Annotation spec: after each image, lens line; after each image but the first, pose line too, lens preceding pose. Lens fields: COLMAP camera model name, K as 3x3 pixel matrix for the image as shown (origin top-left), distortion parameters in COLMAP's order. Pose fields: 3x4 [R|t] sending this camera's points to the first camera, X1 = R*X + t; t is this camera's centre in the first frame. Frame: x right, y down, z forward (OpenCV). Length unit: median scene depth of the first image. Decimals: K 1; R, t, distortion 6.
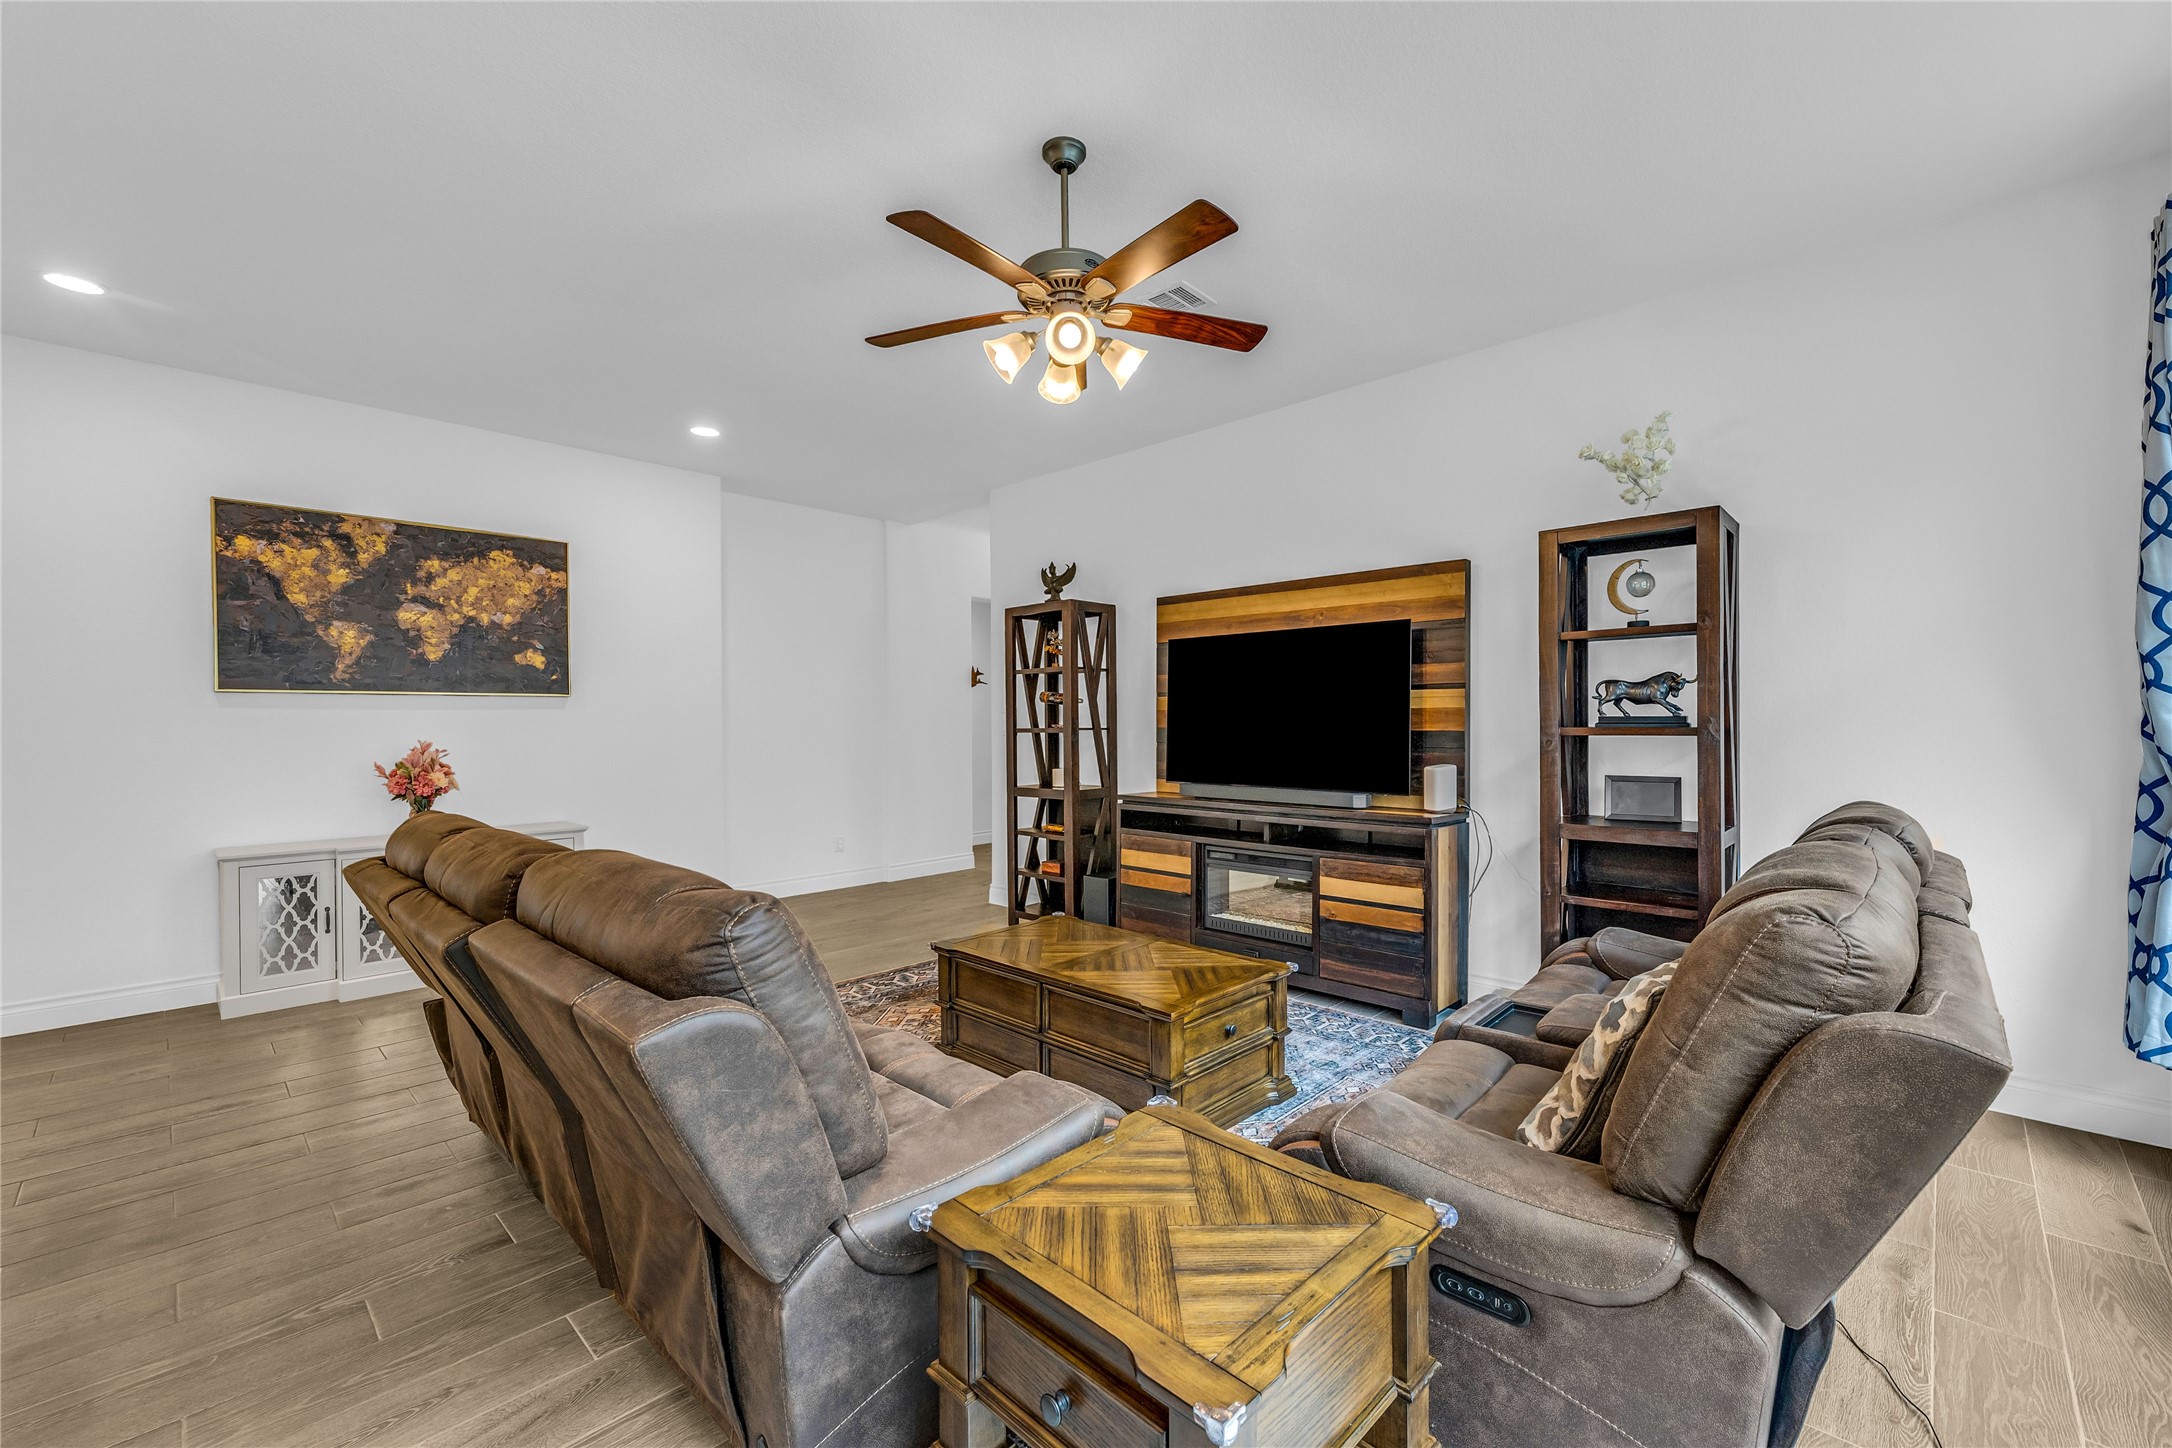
lens RADIAL K [[888.6, 0, 1087.0], [0, 888.6, 727.1], [0, 0, 1]] dist [-0.003002, 0.001441]
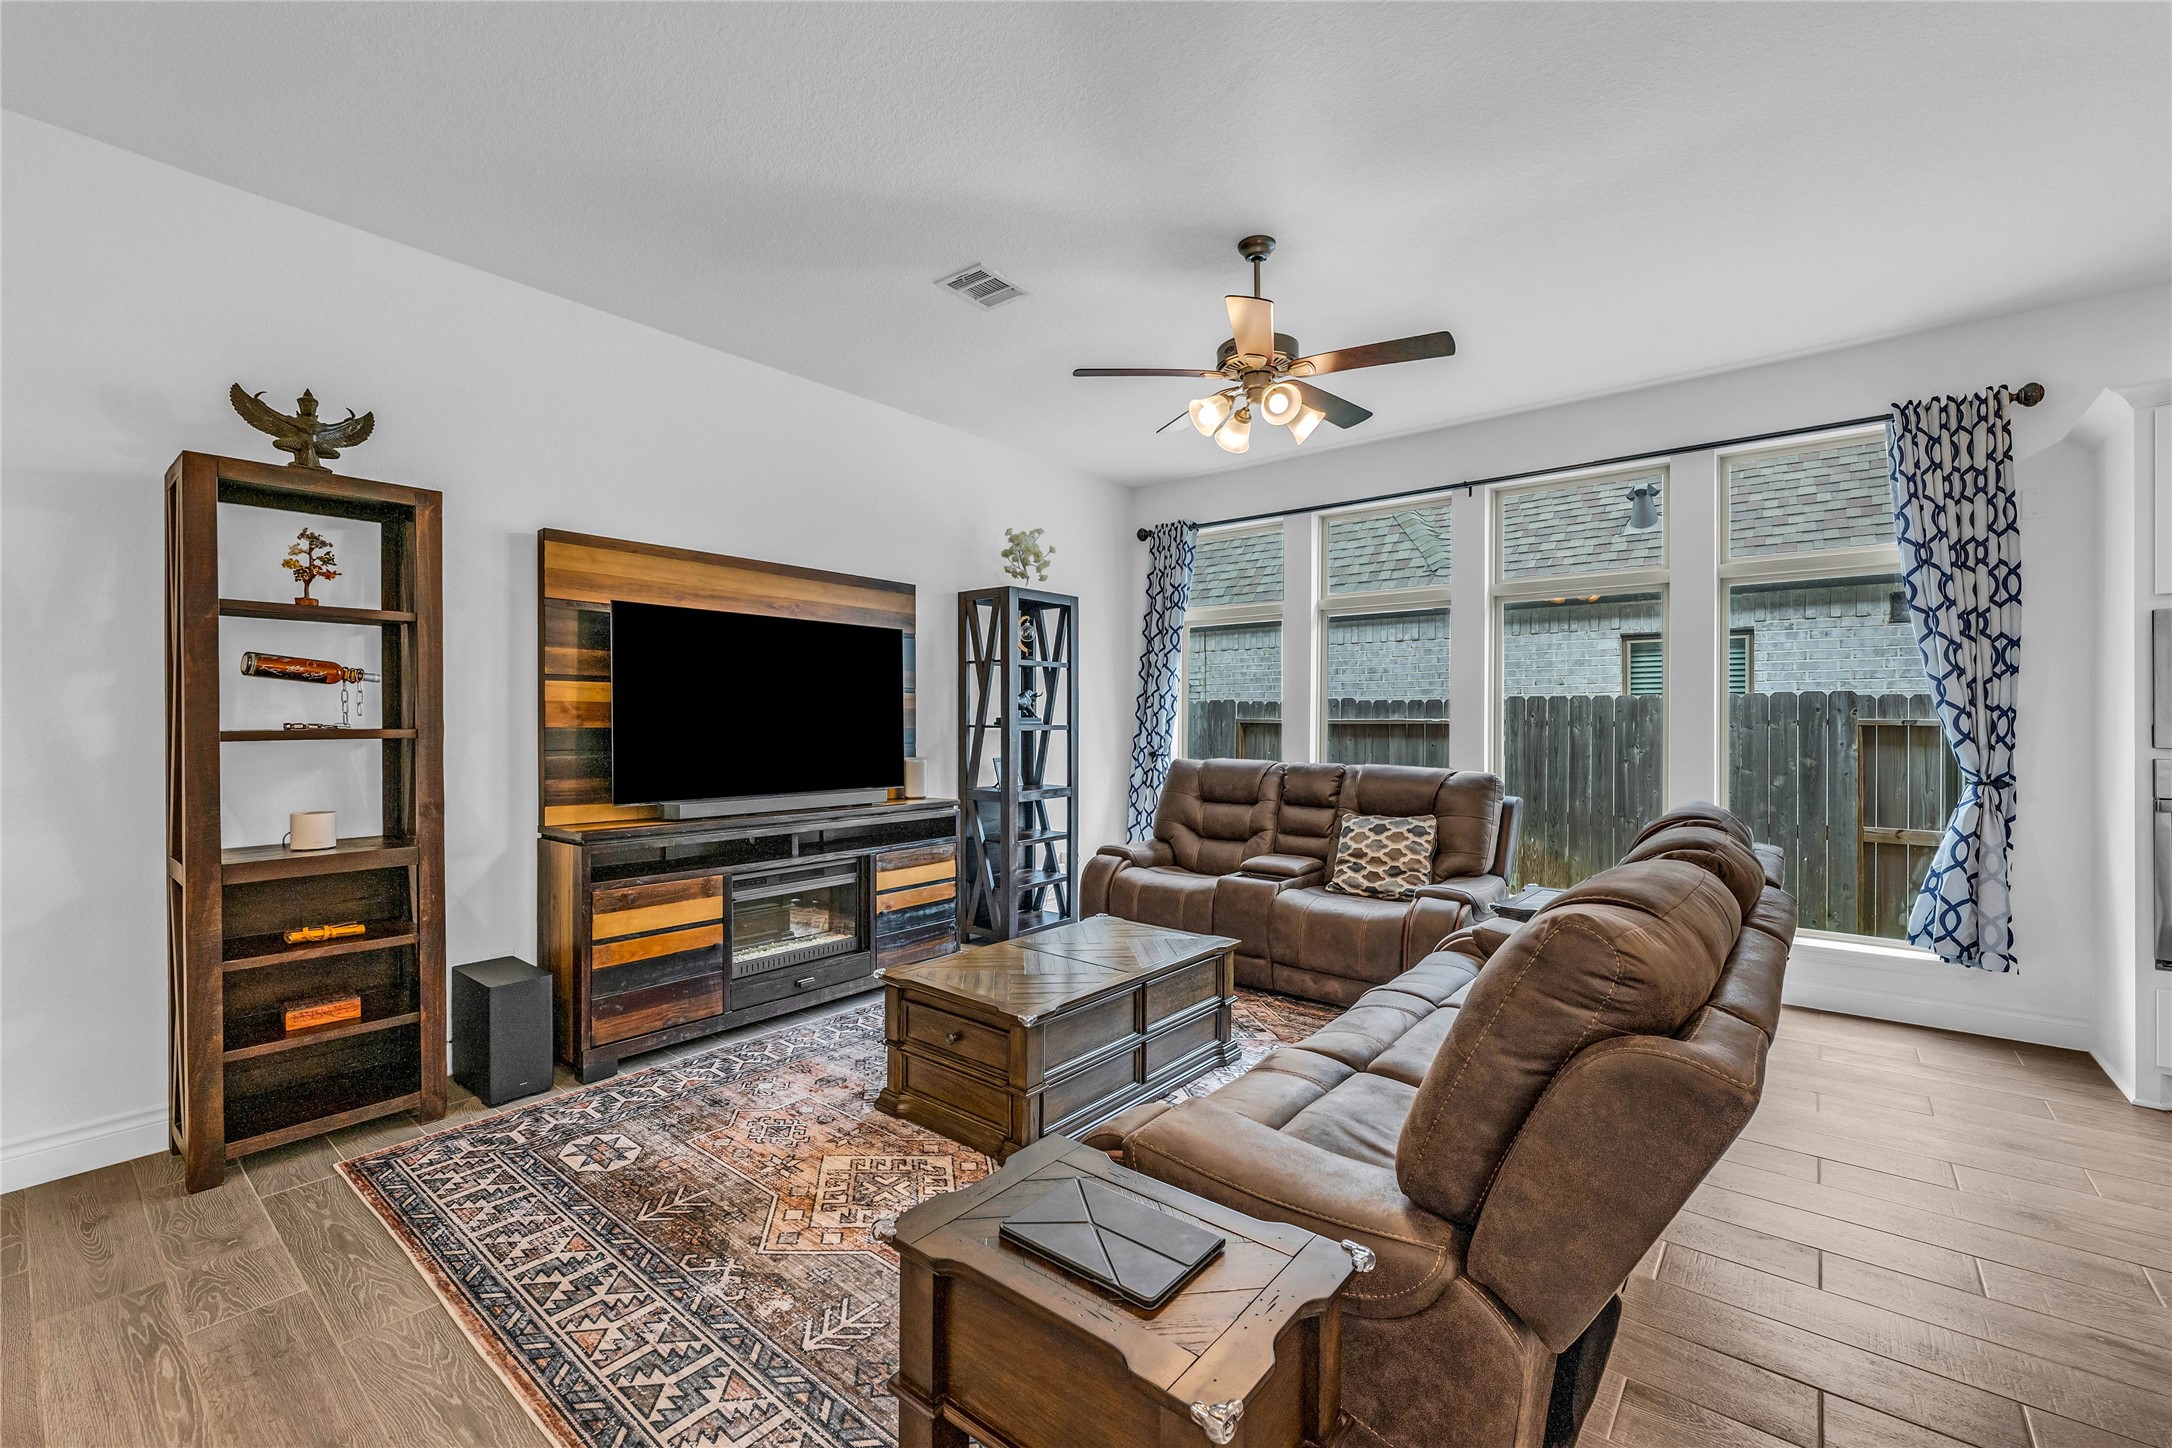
lens RADIAL K [[888.6, 0, 1099.0], [0, 888.6, 721.7], [0, 0, 1]] dist [-0.003002, 0.001441]
pose [[-0.094471, 0.002274, 0.995525, -0.715270], [0.004773, 0.999987, -0.001831, -0.001172], [-0.995516, 0.004578, -0.094480, 0.783546]]
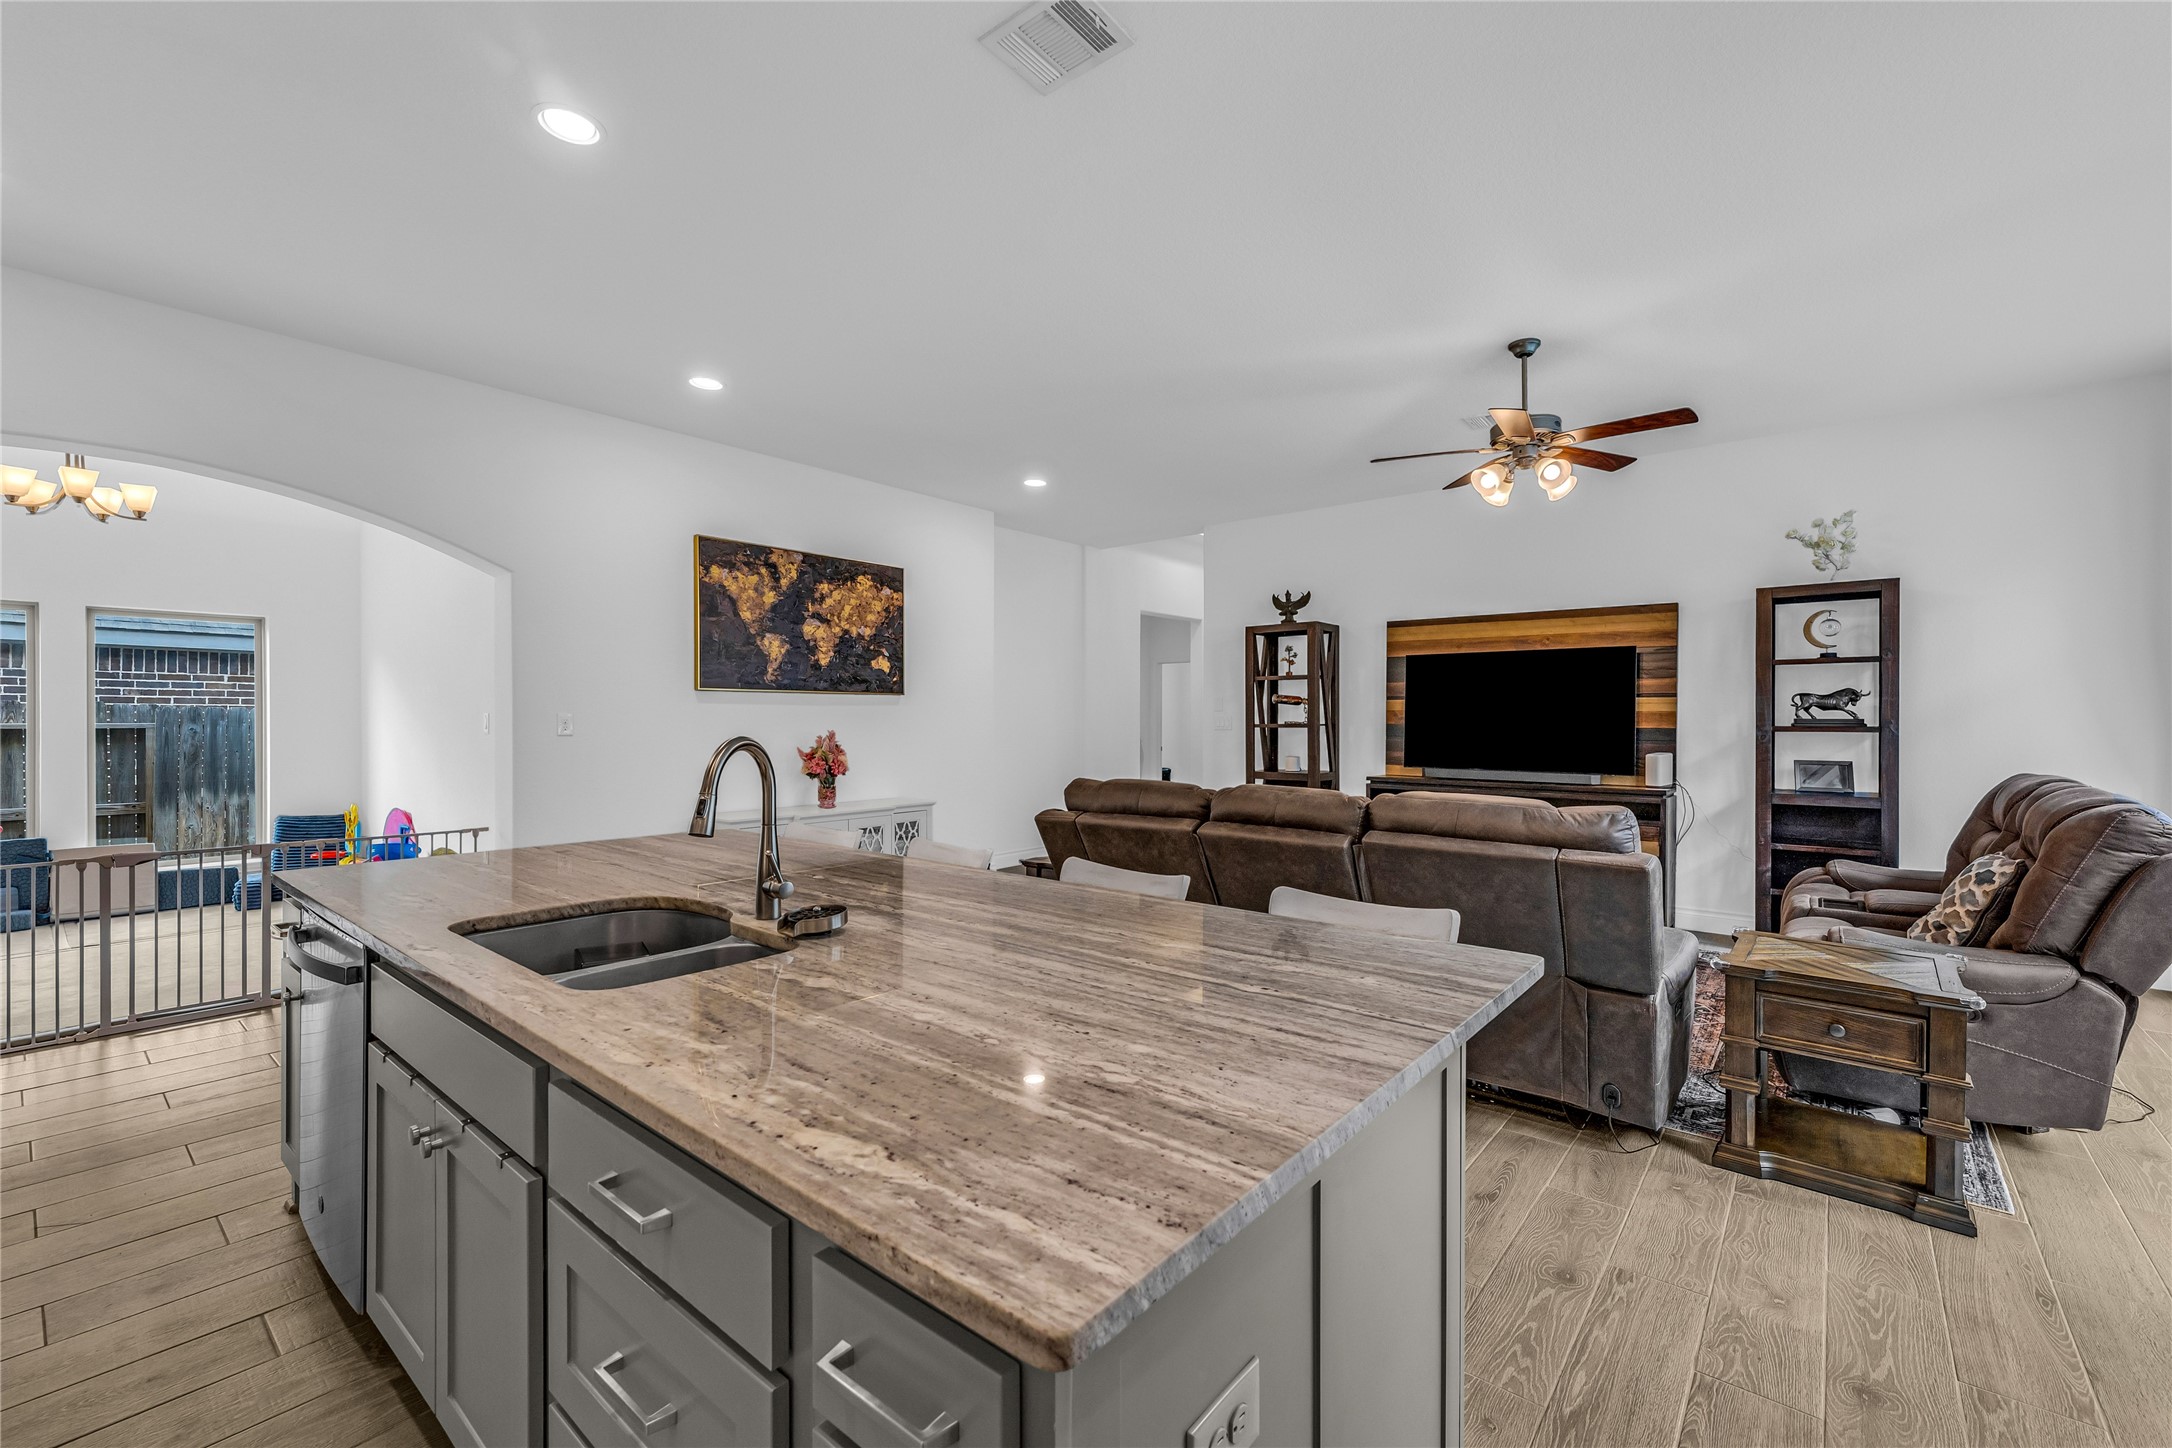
lens RADIAL K [[888.6, 0, 1078.3], [0, 888.6, 721.8], [0, 0, 1]] dist [-0.003002, 0.001441]
pose [[0.998170, 0.007248, 0.060042, -0.511978], [-0.007118, 0.999972, -0.002380, 0.003288], [-0.060057, 0.001948, 0.998193, -0.272926]]
